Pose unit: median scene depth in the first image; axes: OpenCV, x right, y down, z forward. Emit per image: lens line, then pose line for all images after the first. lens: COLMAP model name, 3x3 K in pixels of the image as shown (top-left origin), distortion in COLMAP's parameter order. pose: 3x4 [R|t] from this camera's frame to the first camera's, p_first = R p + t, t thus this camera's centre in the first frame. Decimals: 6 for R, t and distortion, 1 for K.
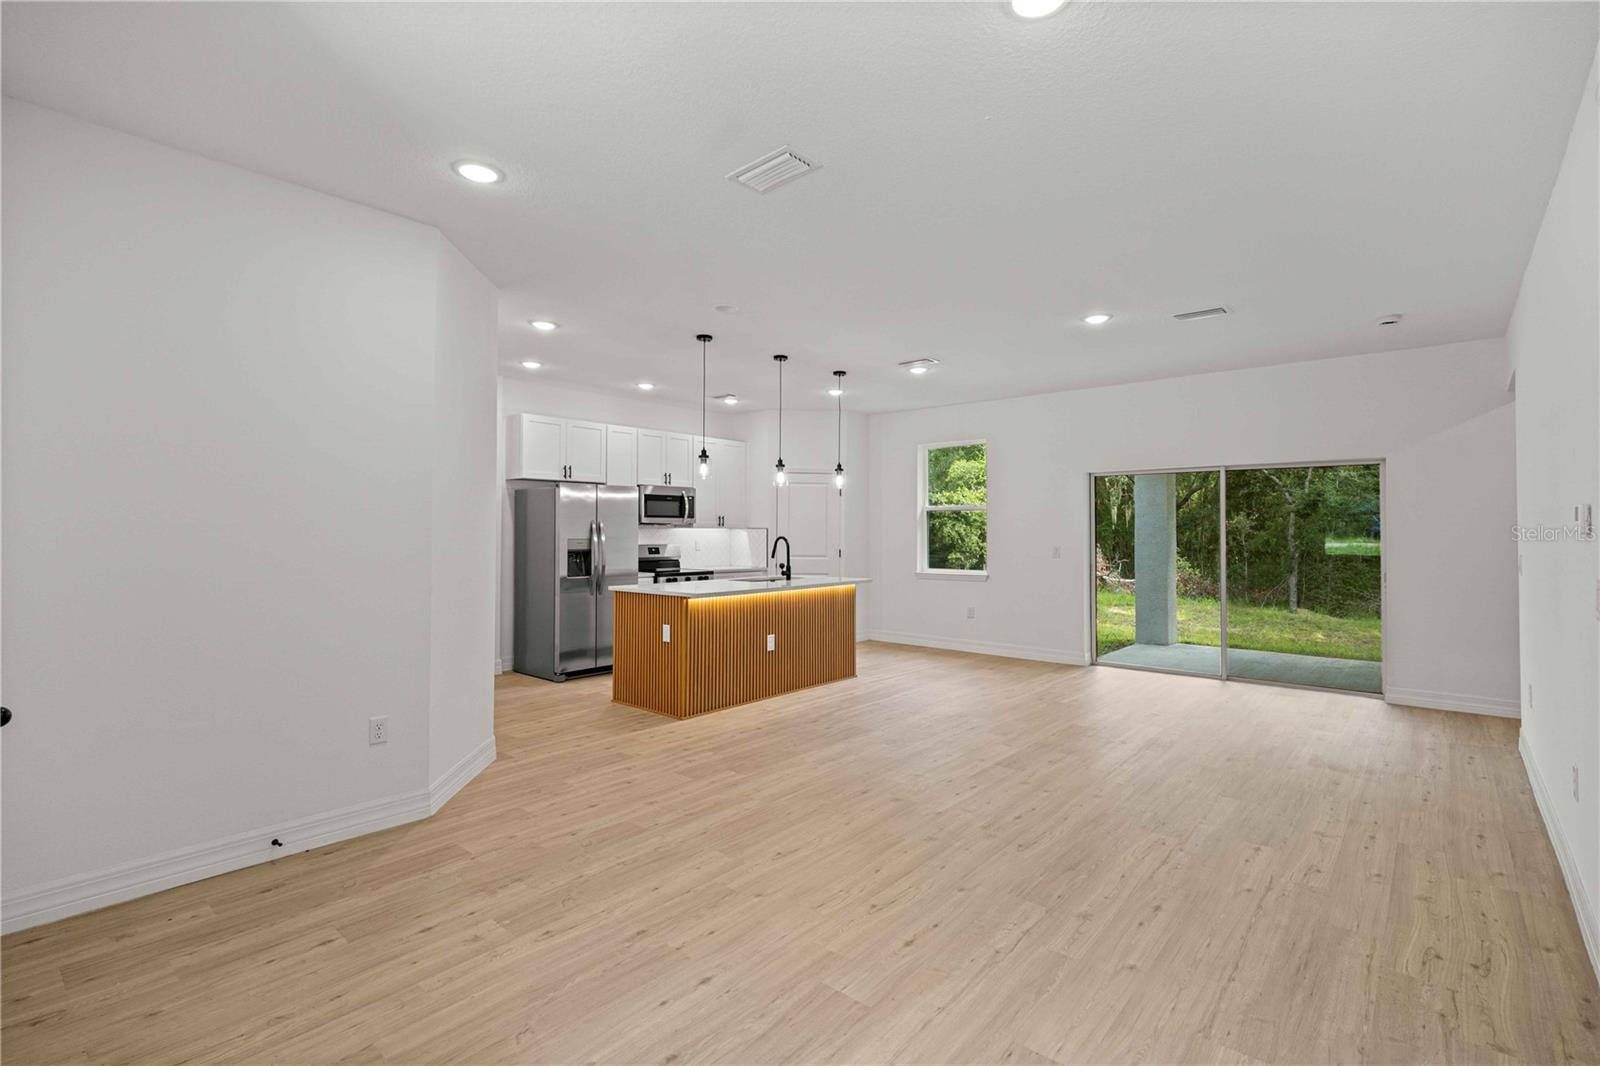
lens RADIAL K [[732.5, 0, 798.2], [0, 732.5, 528.4], [0, 0, 1]] dist [-0.003243, -0.000320]
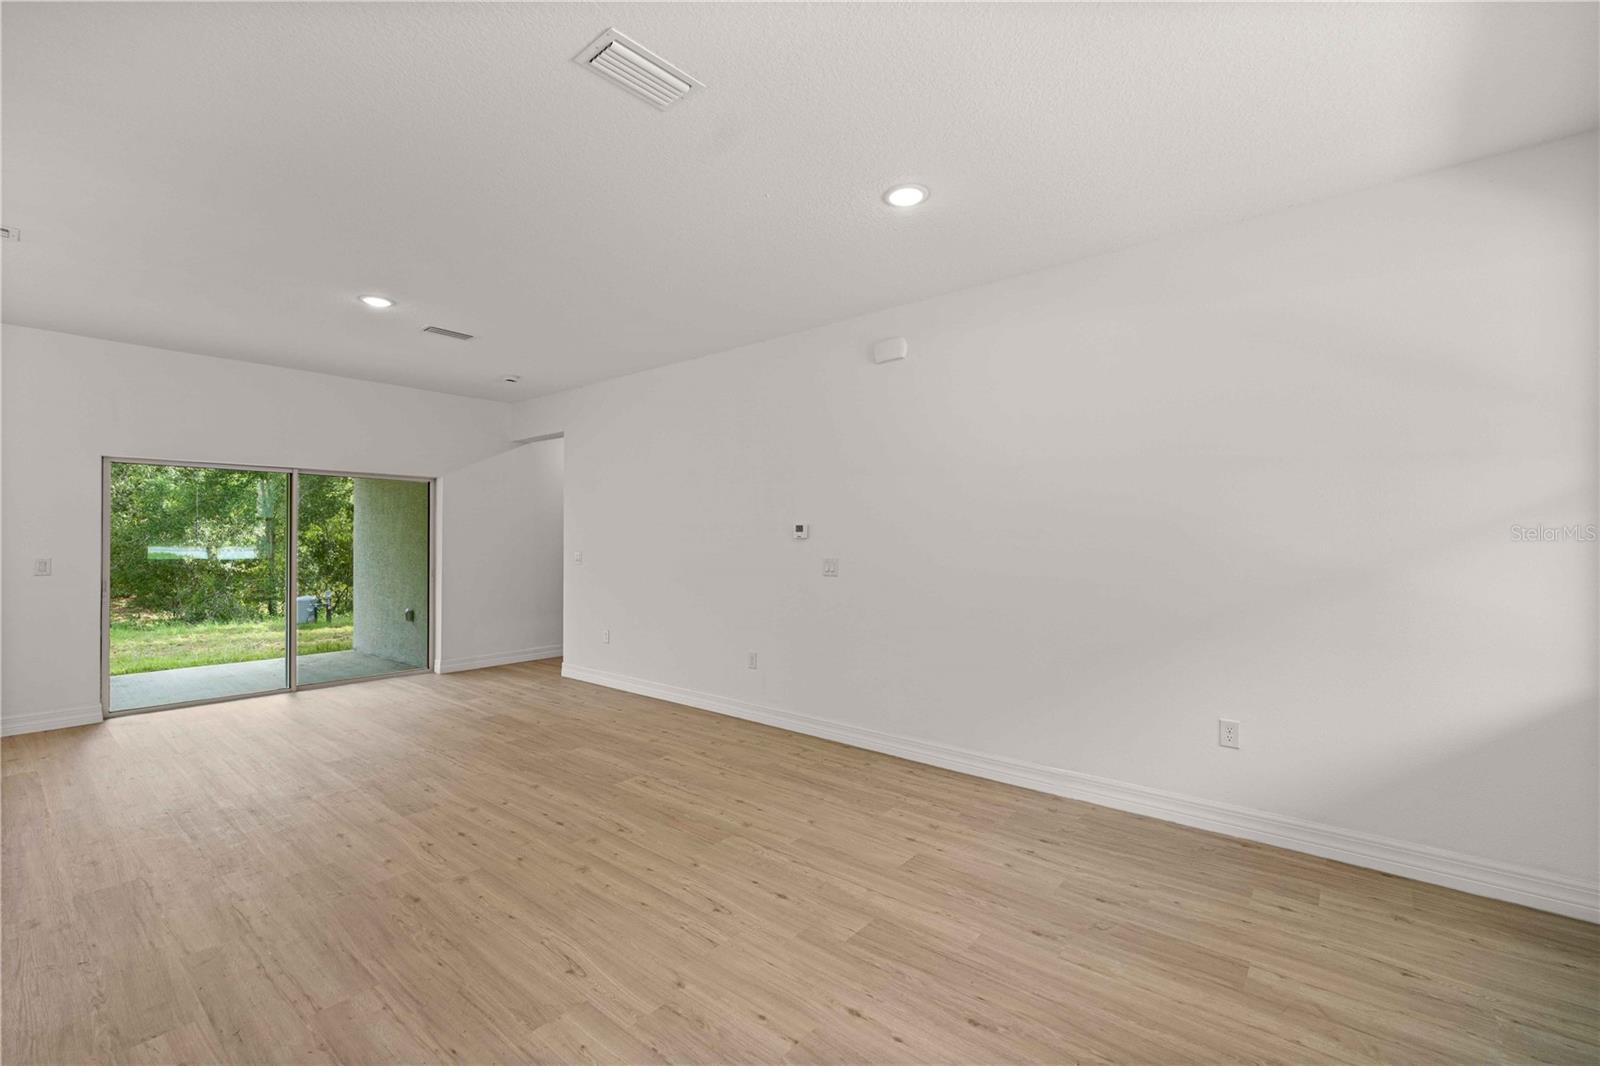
lens RADIAL K [[690.7, 0, 798.7], [0, 690.7, 533.1], [0, 0, 1]] dist [-0.009719, -0.000384]
pose [[-0.017789, 0.000989, 0.999841, -0.735141], [0.000125, 1.000000, -0.000987, 0.001864], [-0.999842, 0.000107, -0.017789, 0.792208]]
